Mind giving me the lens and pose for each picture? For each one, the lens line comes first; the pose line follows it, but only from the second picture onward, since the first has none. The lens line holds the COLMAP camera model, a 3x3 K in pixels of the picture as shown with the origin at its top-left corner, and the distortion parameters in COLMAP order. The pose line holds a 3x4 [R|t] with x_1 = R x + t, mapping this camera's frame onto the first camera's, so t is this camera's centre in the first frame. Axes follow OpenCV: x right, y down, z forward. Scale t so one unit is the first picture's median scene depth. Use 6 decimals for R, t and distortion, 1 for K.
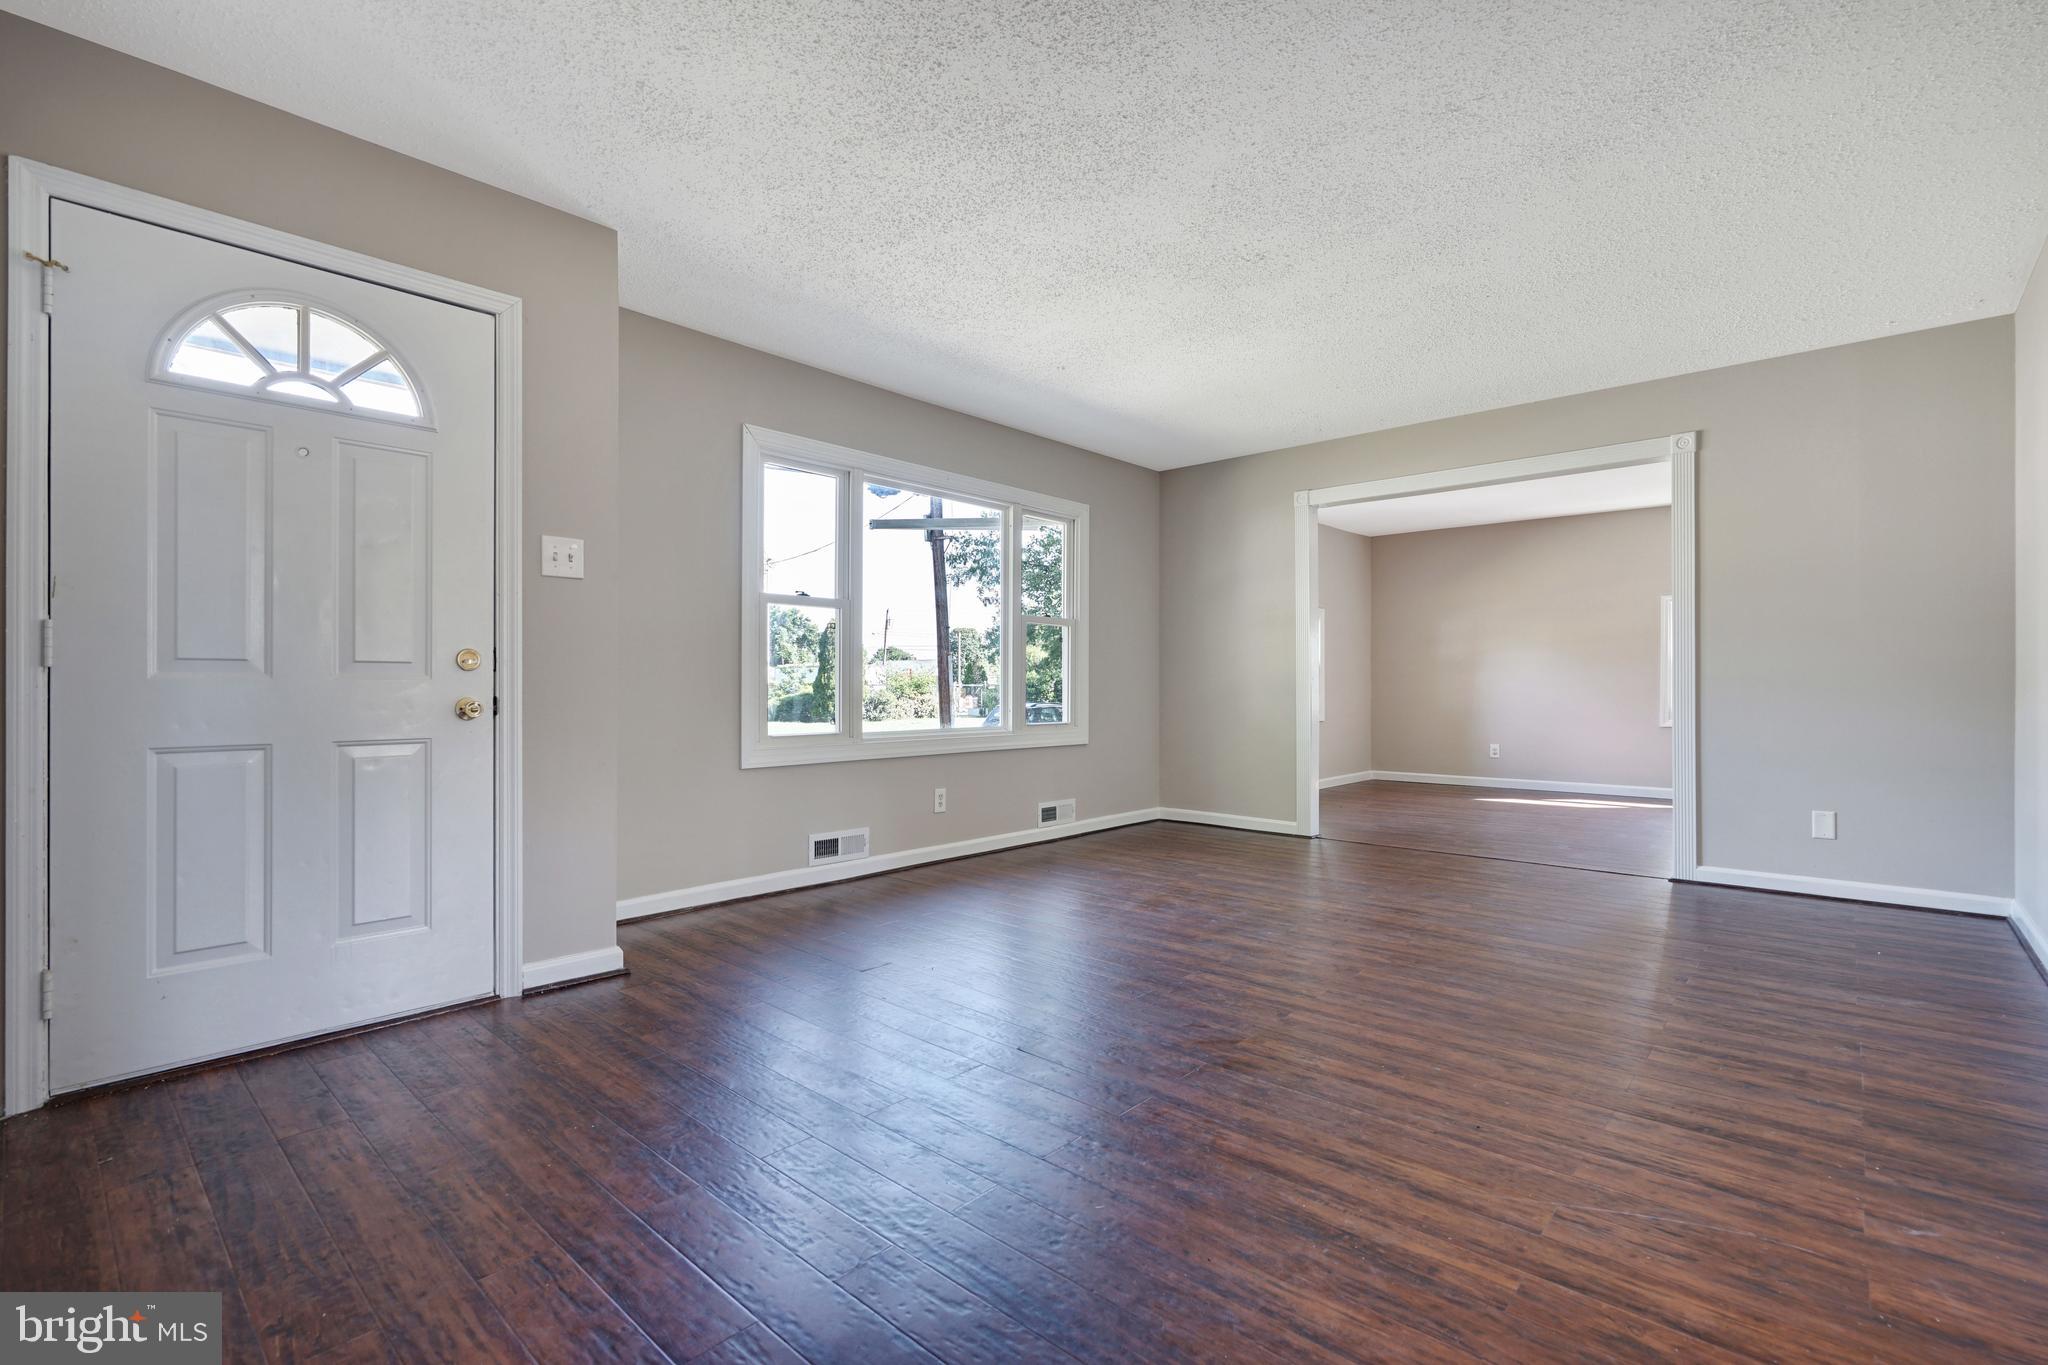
lens RADIAL K [[919.5, 0, 1024.0], [0, 919.5, 682.5], [0, 0, 1]] dist [-0.007652, 0.000043]
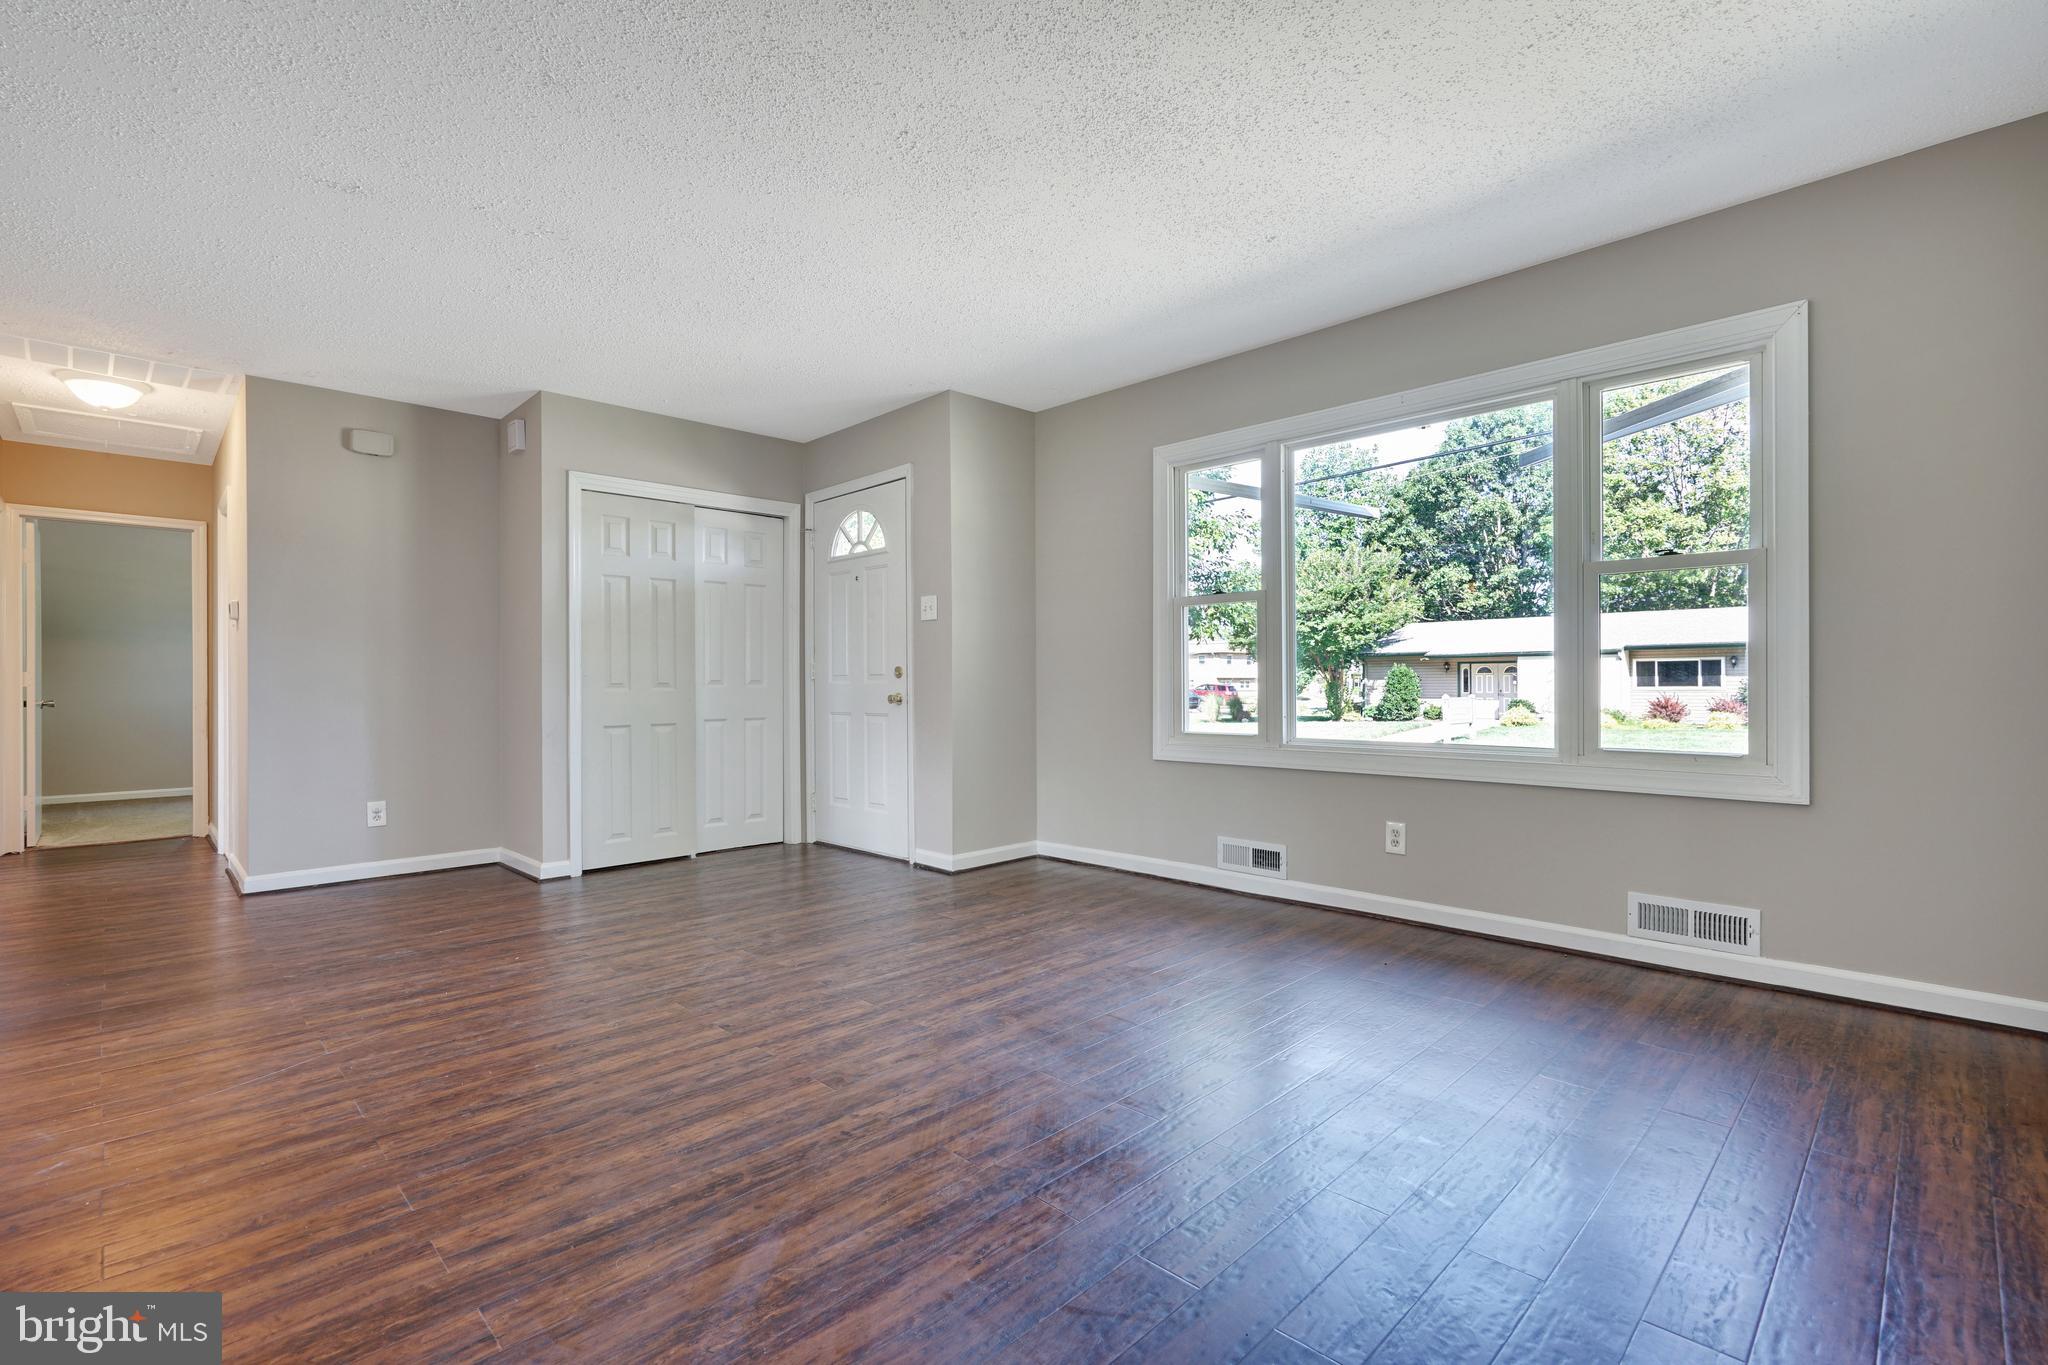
lens RADIAL K [[919.5, 0, 1024.0], [0, 919.5, 682.5], [0, 0, 1]] dist [-0.007652, 0.000043]
pose [[-0.050451, -0.000473, -0.998726, 1.204433], [0.009765, 0.999952, -0.000967, 0.000268], [0.998679, -0.009801, -0.050444, 1.331435]]
